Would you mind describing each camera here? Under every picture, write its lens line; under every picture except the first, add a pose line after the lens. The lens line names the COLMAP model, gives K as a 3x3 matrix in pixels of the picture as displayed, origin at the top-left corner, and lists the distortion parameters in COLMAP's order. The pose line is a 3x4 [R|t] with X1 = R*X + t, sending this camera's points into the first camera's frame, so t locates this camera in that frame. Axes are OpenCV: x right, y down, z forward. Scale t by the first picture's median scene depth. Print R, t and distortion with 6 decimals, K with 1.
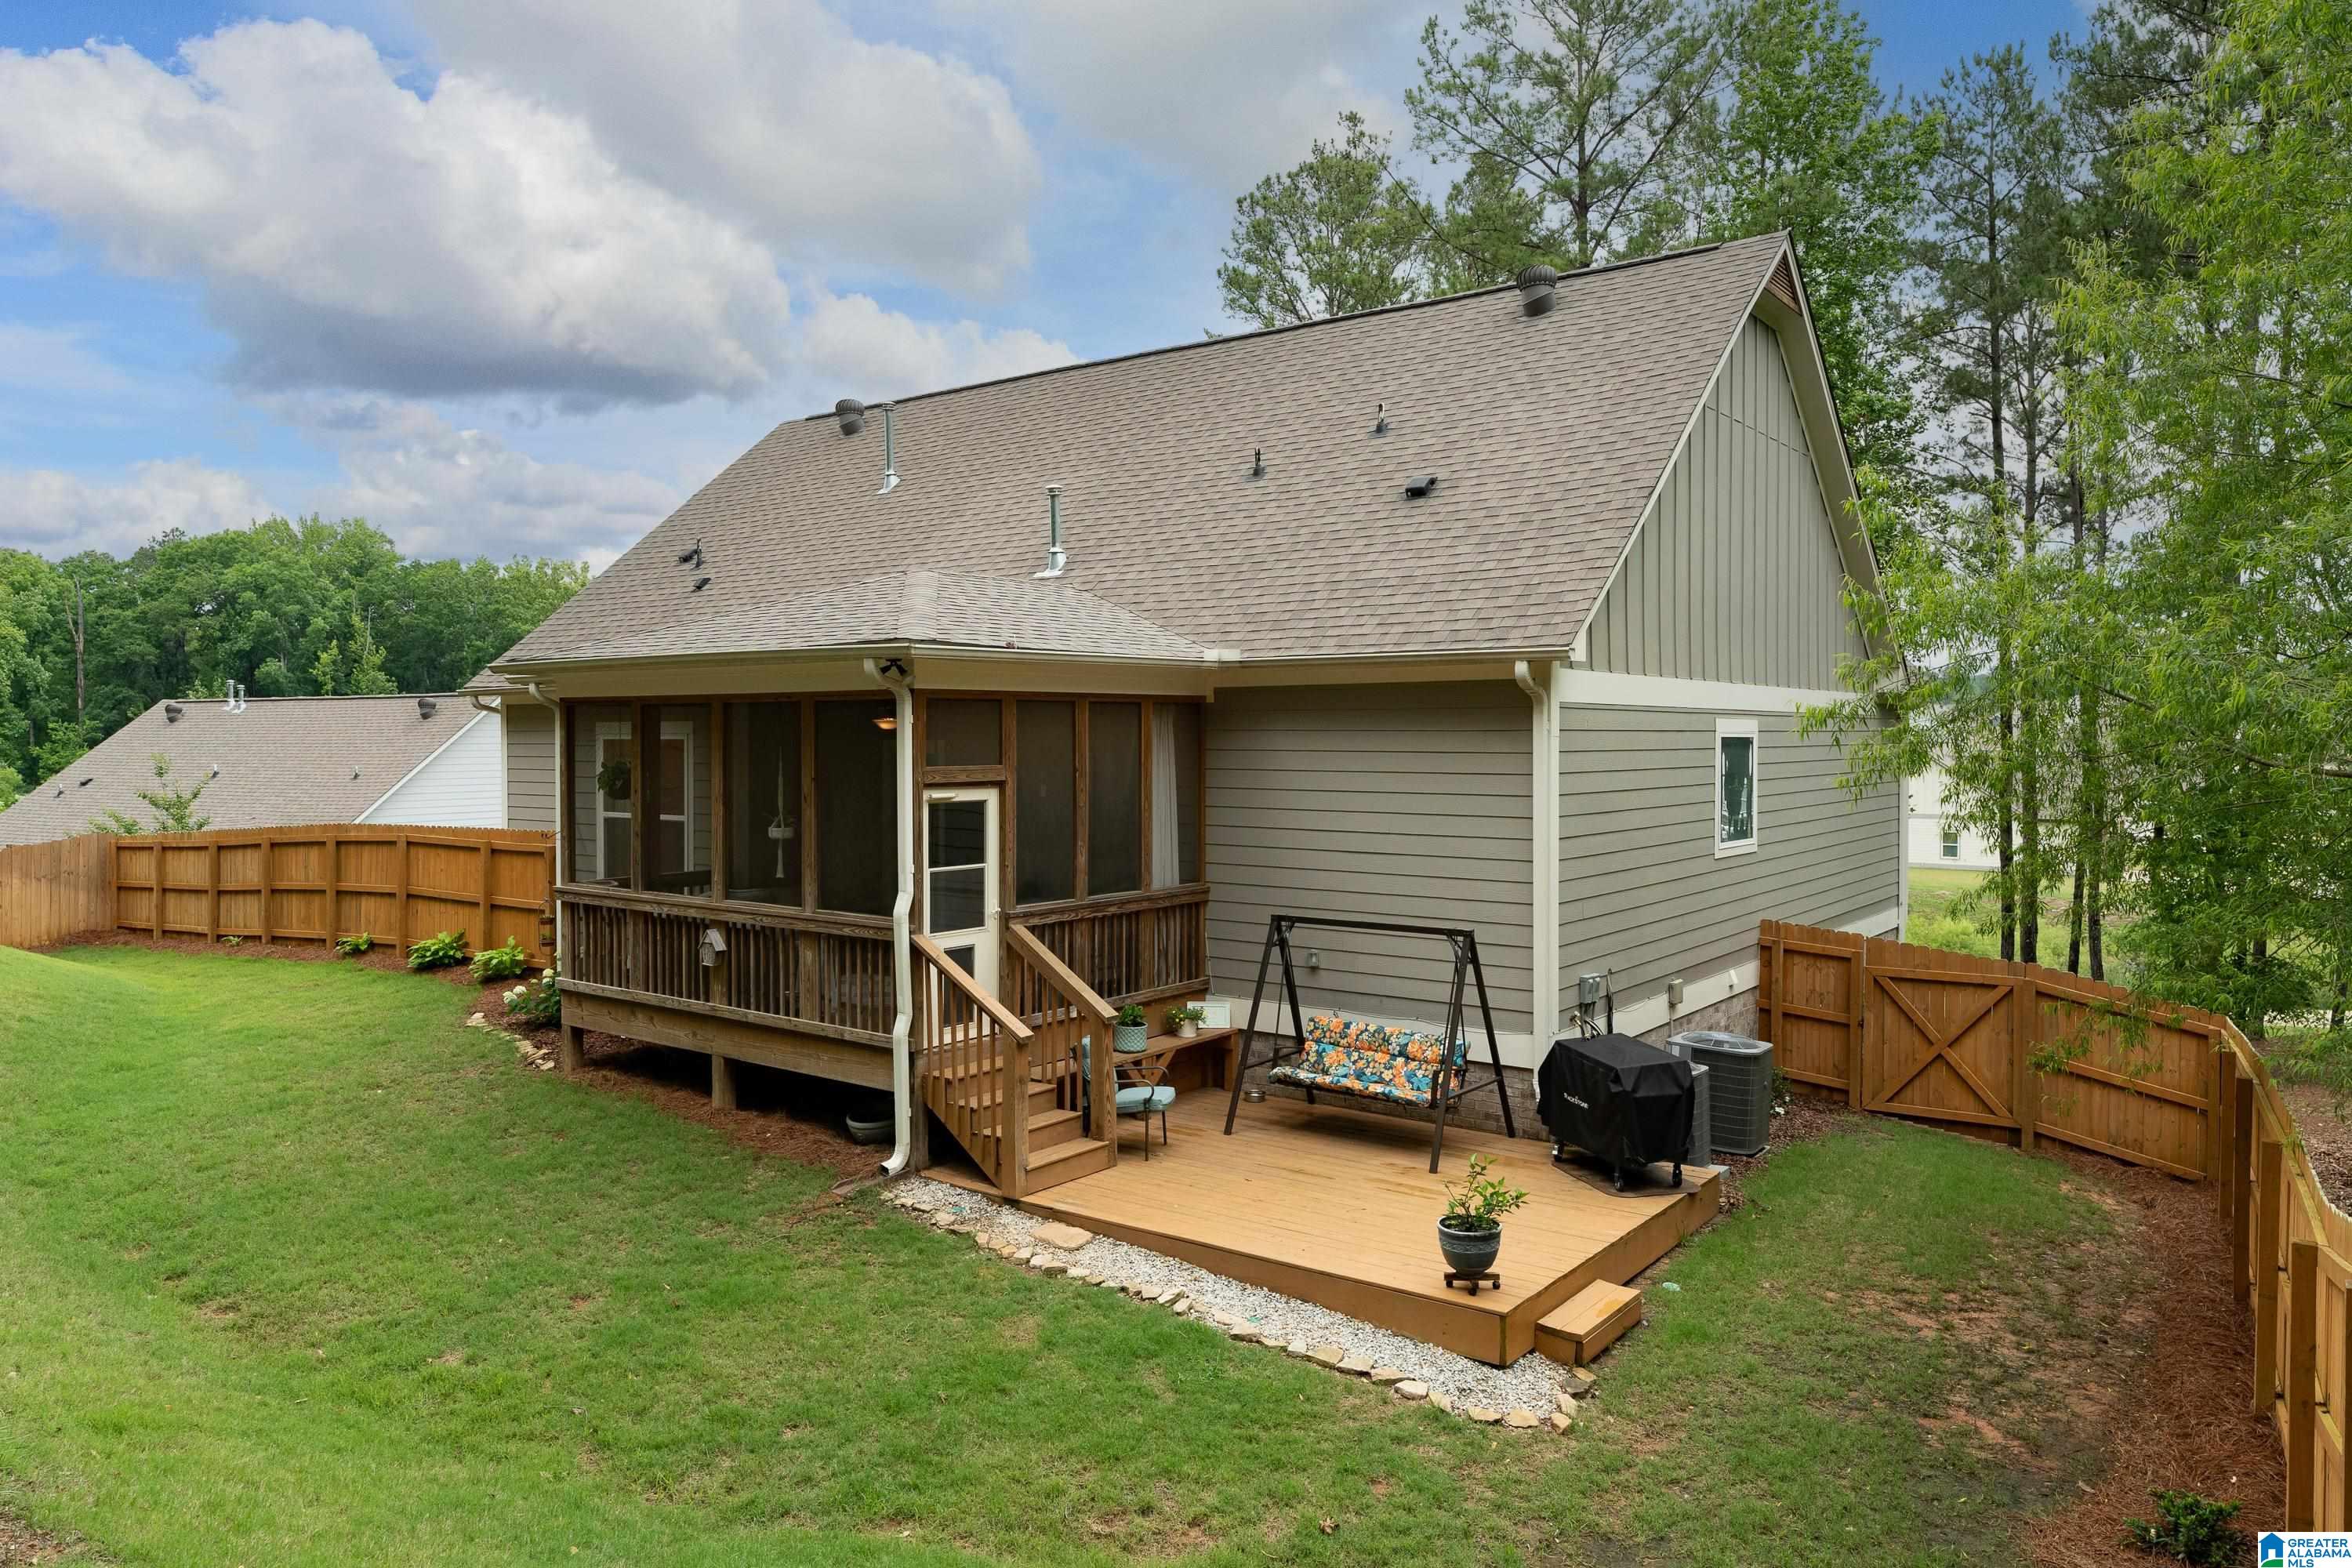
lens RADIAL K [[1540.2, 0, 1176.0], [0, 1540.2, 784.0], [0, 0, 1]] dist [0.004998, 0.000362]
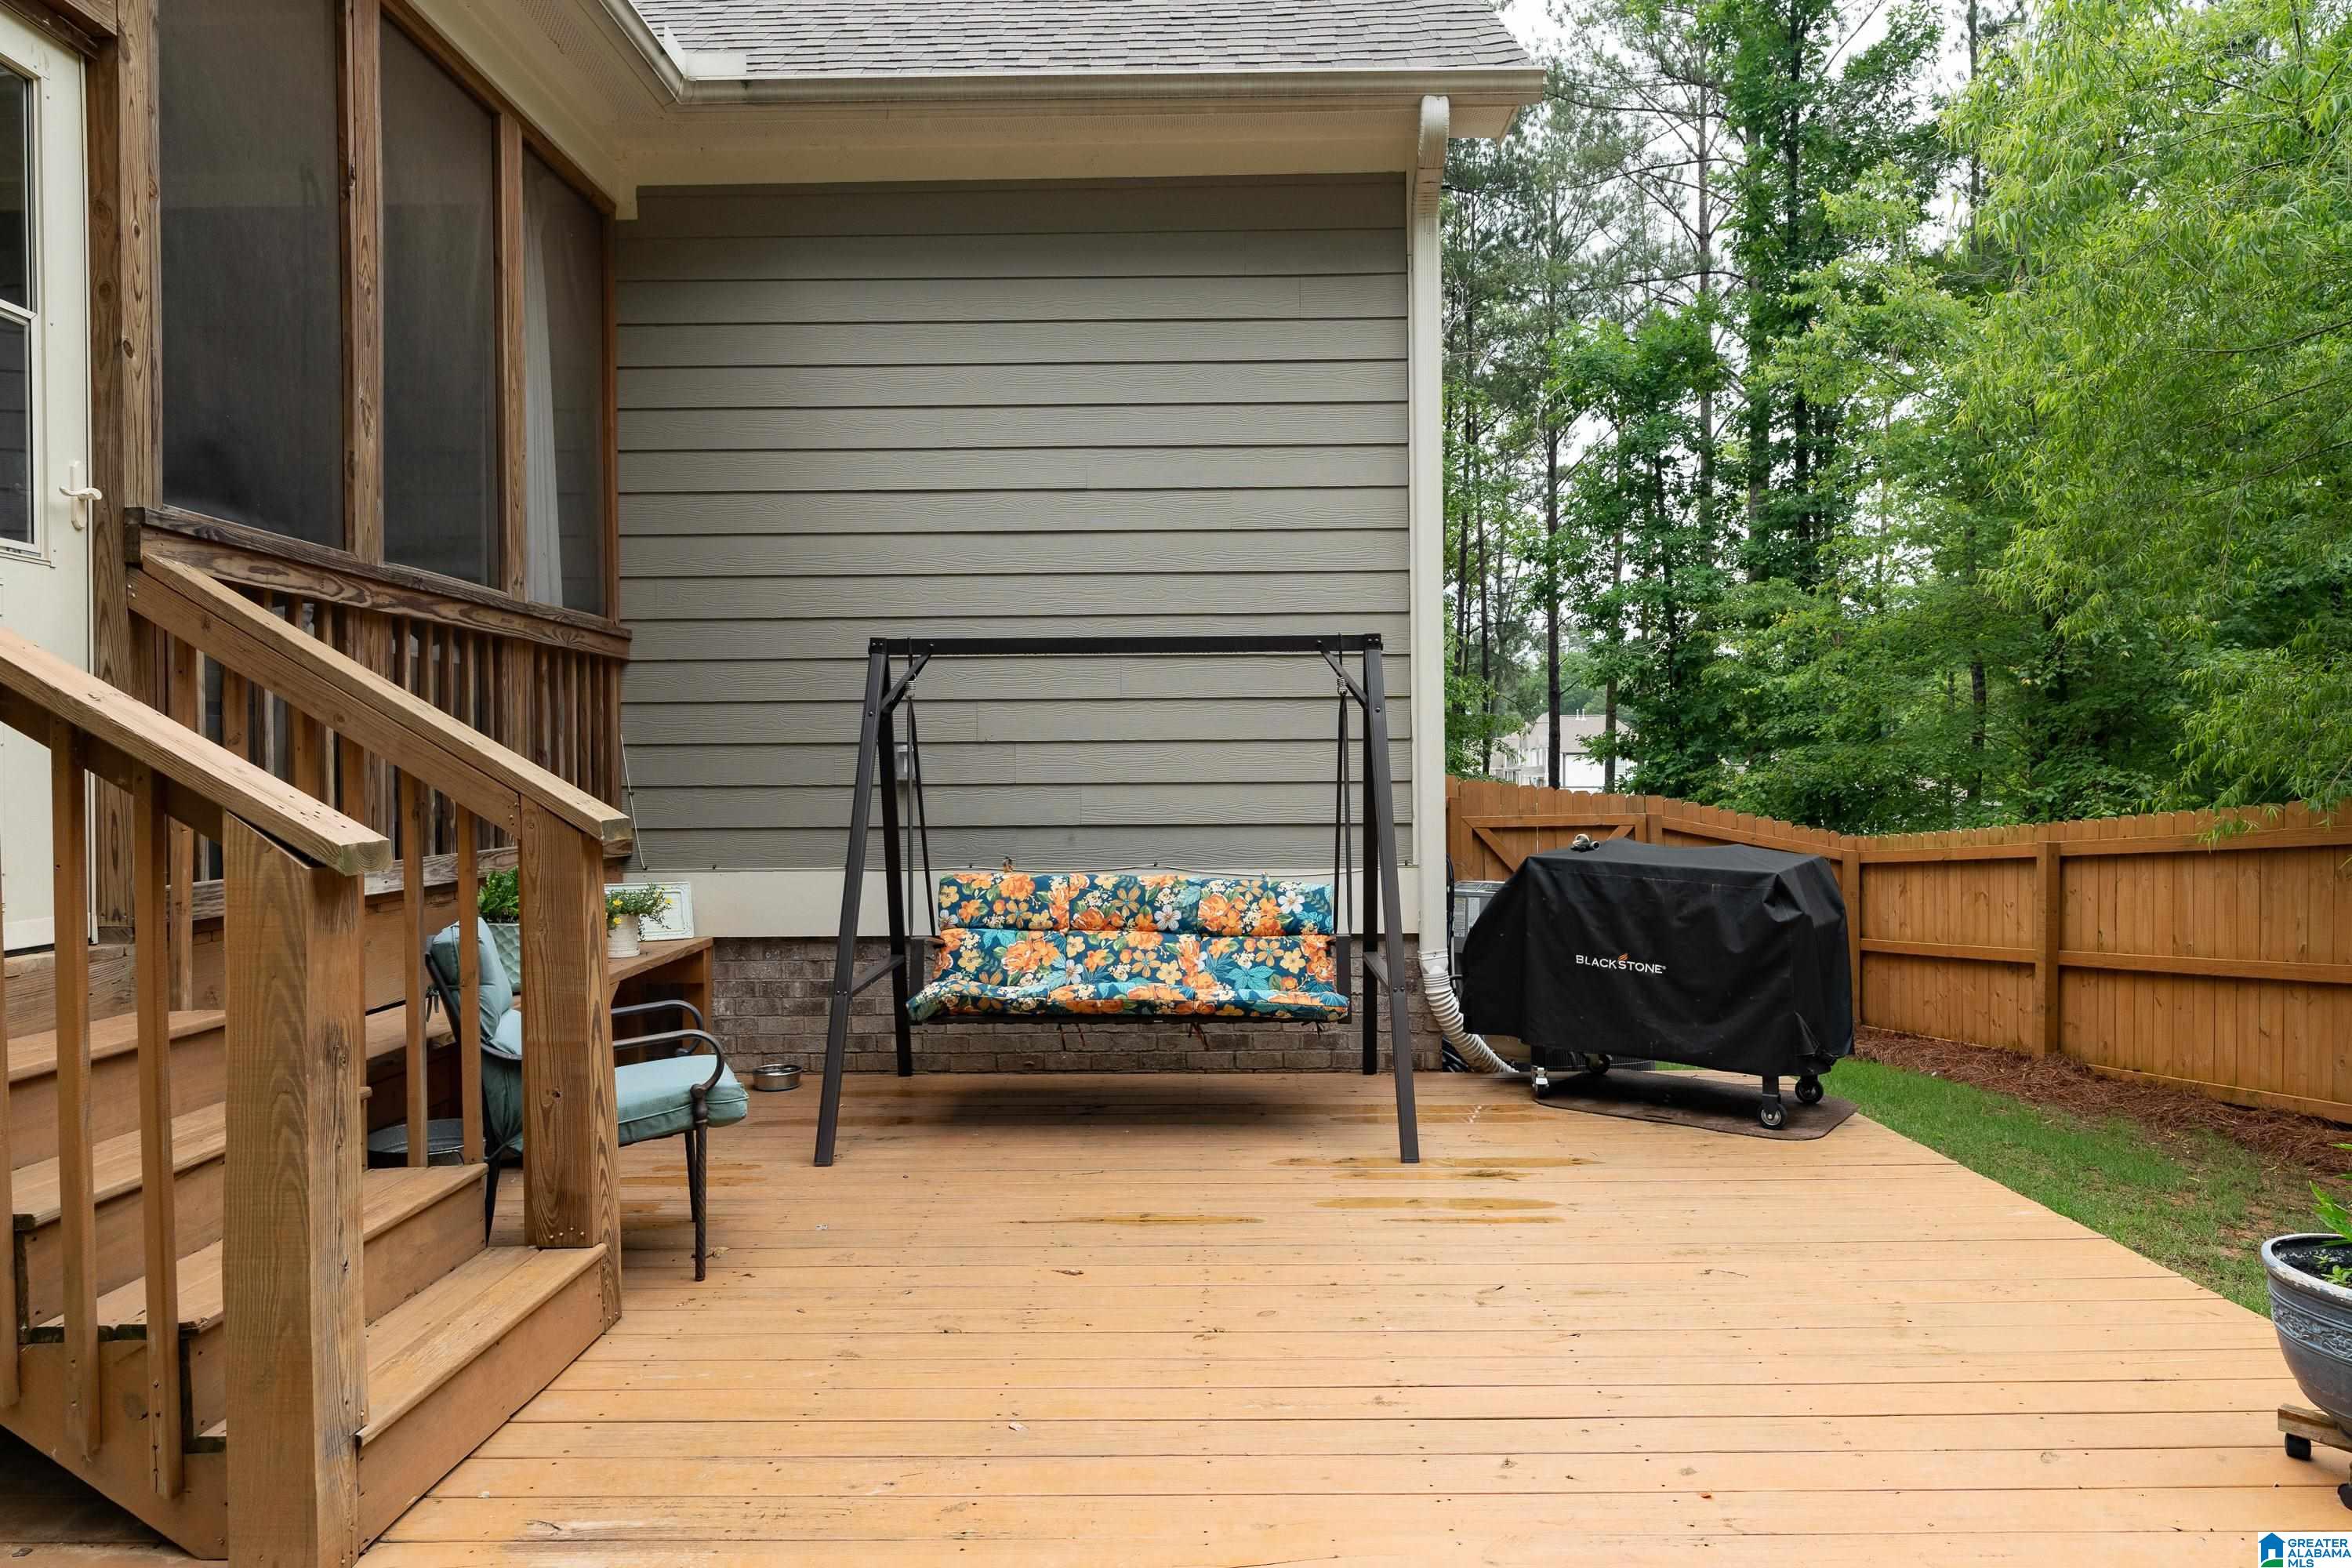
lens RADIAL K [[1403.6, 0, 1176.0], [0, 1403.6, 784.0], [0, 0, 1]] dist [0.006103, 0.001994]
pose [[0.801984, -0.007025, 0.597304, -0.109159], [0.022524, 0.999575, -0.018485, 0.141571], [-0.596920, 0.028278, 0.801802, 0.669316]]
